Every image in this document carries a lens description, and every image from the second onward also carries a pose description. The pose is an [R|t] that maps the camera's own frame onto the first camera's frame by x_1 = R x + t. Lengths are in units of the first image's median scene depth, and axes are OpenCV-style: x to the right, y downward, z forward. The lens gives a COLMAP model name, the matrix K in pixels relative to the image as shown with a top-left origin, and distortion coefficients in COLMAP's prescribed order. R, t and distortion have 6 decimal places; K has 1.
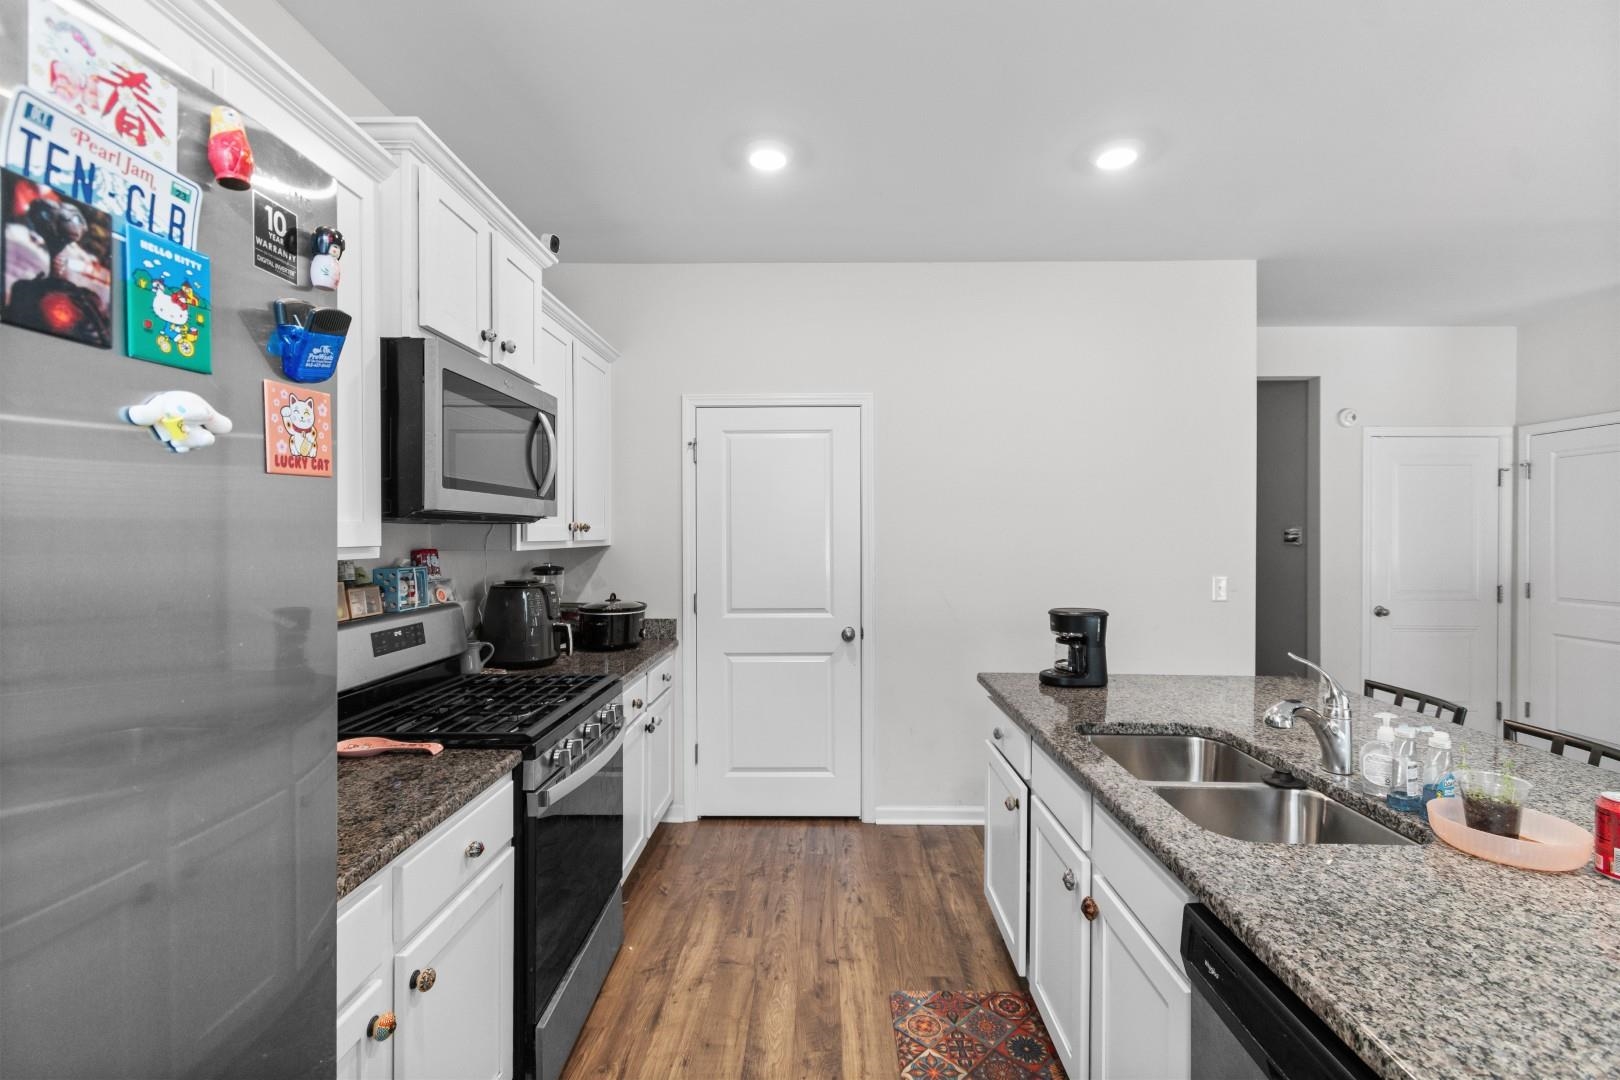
lens RADIAL K [[712.3, 0, 808.8], [0, 712.3, 536.9], [0, 0, 1]] dist [0.003331, -0.001094]
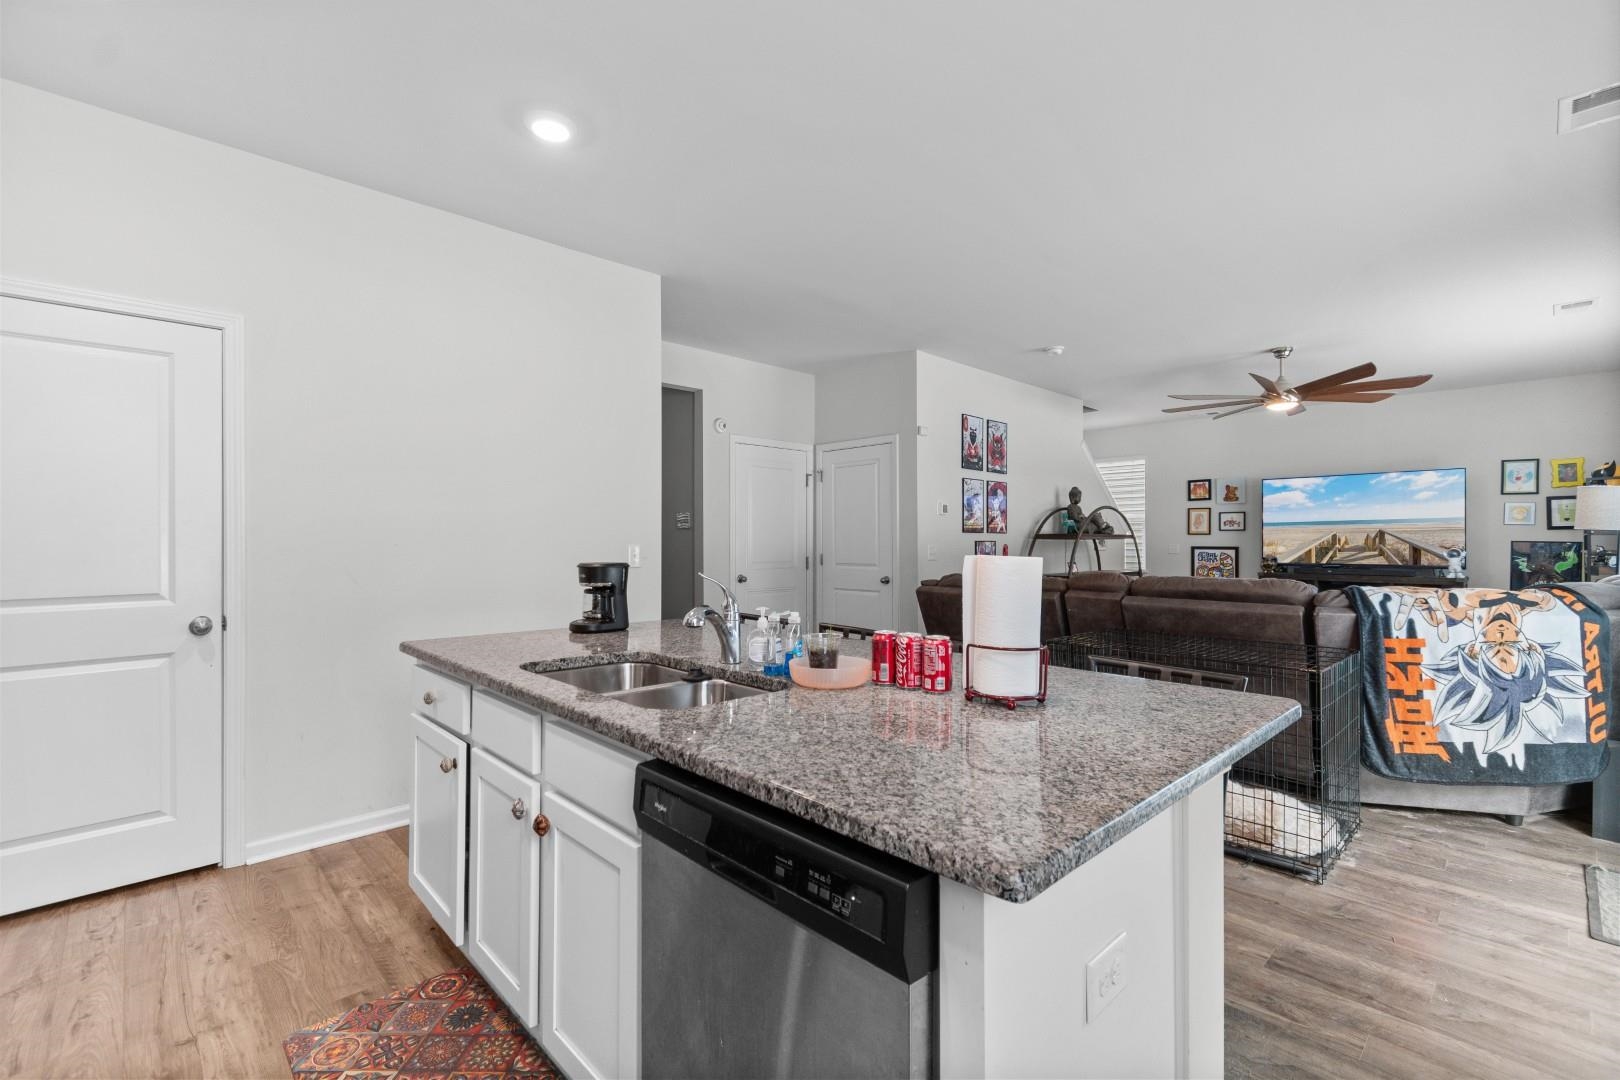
lens RADIAL K [[712.3, 0, 813.3], [0, 712.3, 535.6], [0, 0, 1]] dist [0.003331, -0.001094]
pose [[0.705896, 0.003679, 0.708306, -0.036051], [0.003329, 0.999958, -0.008511, 0.076564], [-0.708308, 0.008365, 0.705854, 0.001287]]
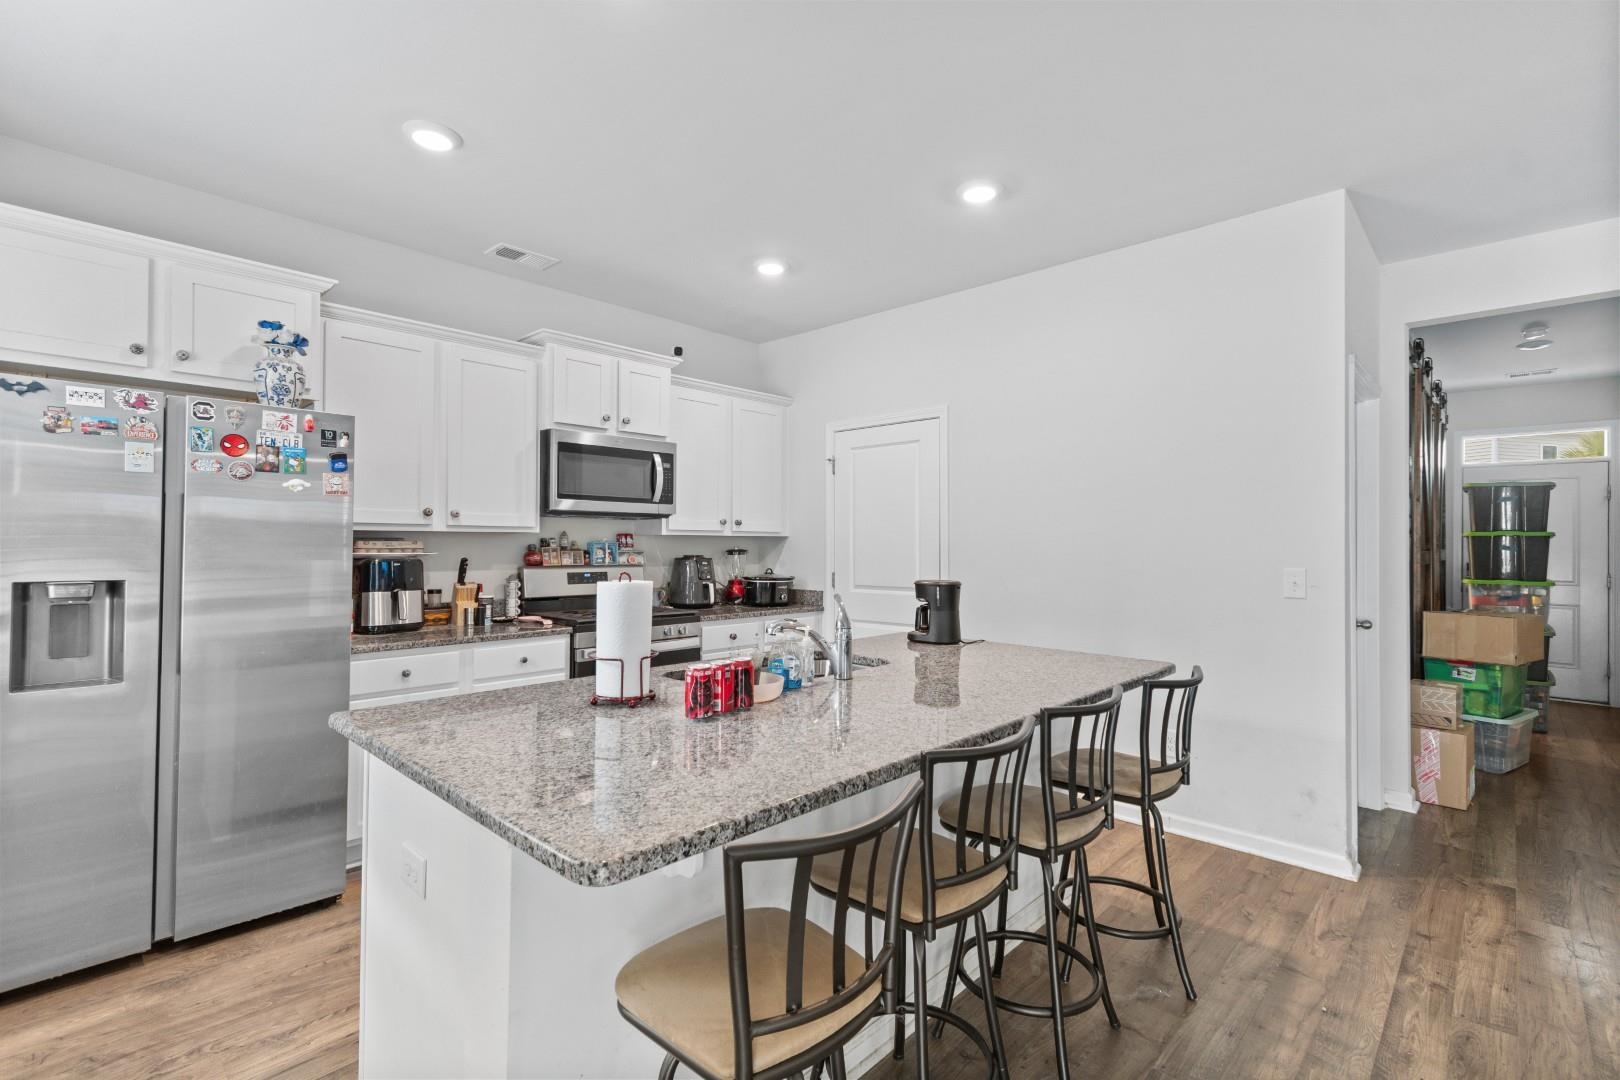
lens RADIAL K [[712.3, 0, 786.8], [0, 712.3, 536.7], [0, 0, 1]] dist [0.003331, -0.001094]
pose [[0.740716, -0.003156, -0.671811, 1.081891], [-0.006361, 0.999911, -0.011711, 0.047740], [0.671789, 0.012948, 0.740630, -0.069973]]
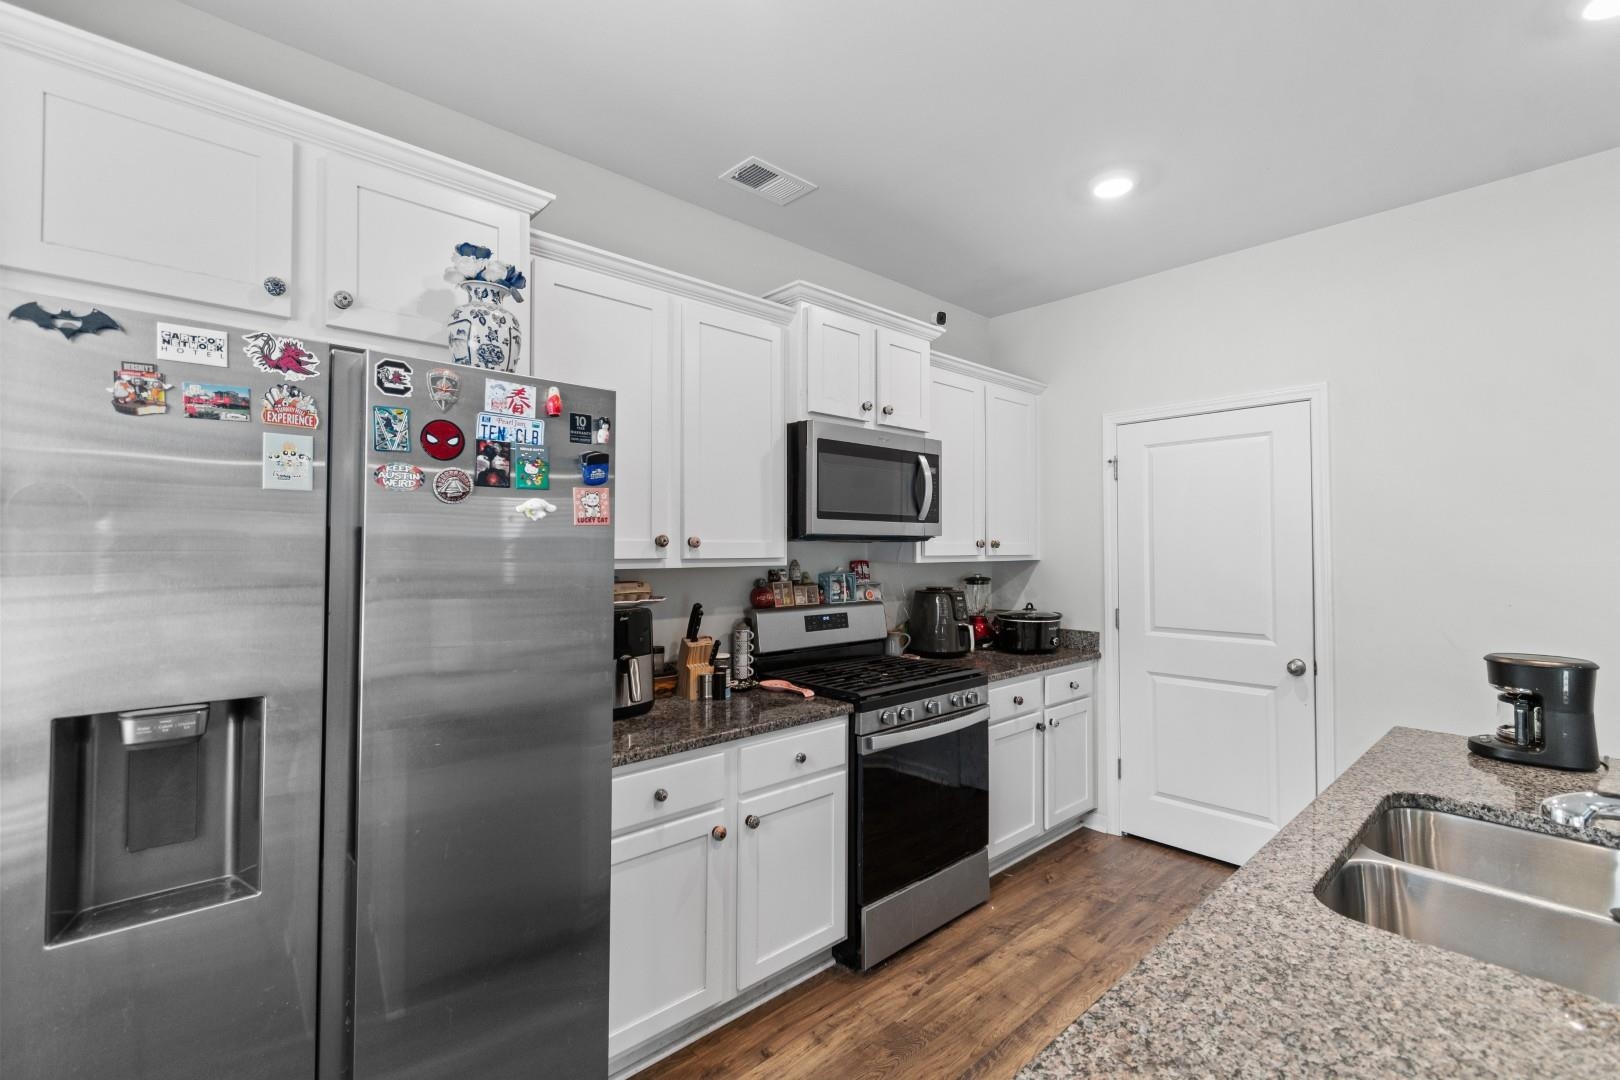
lens RADIAL K [[712.3, 0, 807.0], [0, 712.3, 538.1], [0, 0, 1]] dist [0.003331, -0.001094]
pose [[0.688646, -0.009640, -0.725033, 0.430569], [-0.004377, 0.999838, -0.017452, -0.002288], [0.725084, 0.015192, 0.688493, -0.027669]]
